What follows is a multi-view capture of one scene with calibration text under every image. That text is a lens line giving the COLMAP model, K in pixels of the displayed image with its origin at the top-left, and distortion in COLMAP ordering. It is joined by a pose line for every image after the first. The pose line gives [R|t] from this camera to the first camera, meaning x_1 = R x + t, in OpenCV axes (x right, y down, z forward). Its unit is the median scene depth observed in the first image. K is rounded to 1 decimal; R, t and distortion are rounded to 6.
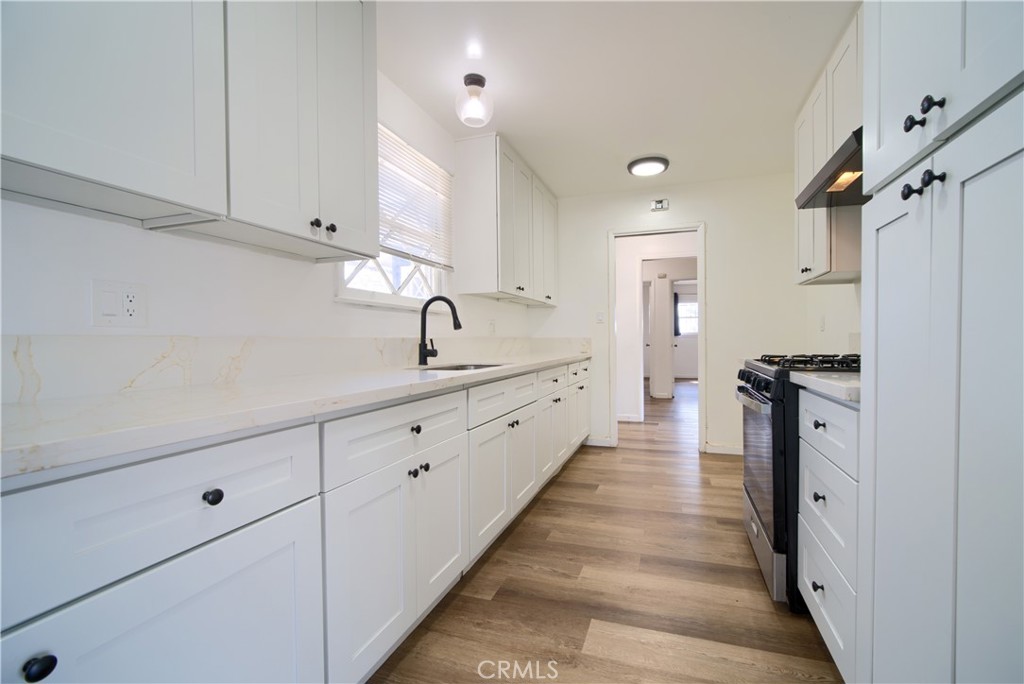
lens RADIAL K [[416.8, 0, 539.8], [0, 416.8, 344.1], [0, 0, 1]] dist [-0.000831, -0.000434]
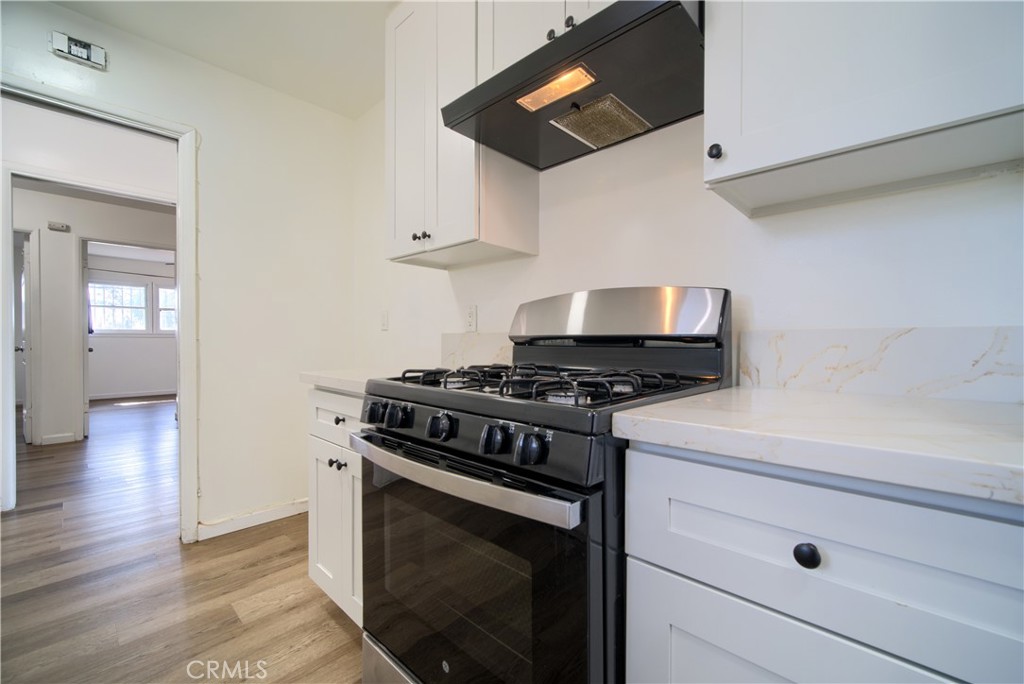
lens RADIAL K [[424.6, 0, 545.1], [0, 424.6, 343.8], [0, 0, 1]] dist [-0.000330, -0.000803]
pose [[0.400584, 0.000351, 0.916260, 0.081509], [0.004266, 0.999988, -0.002248, -0.002893], [-0.916250, 0.004809, 0.400578, 0.441449]]
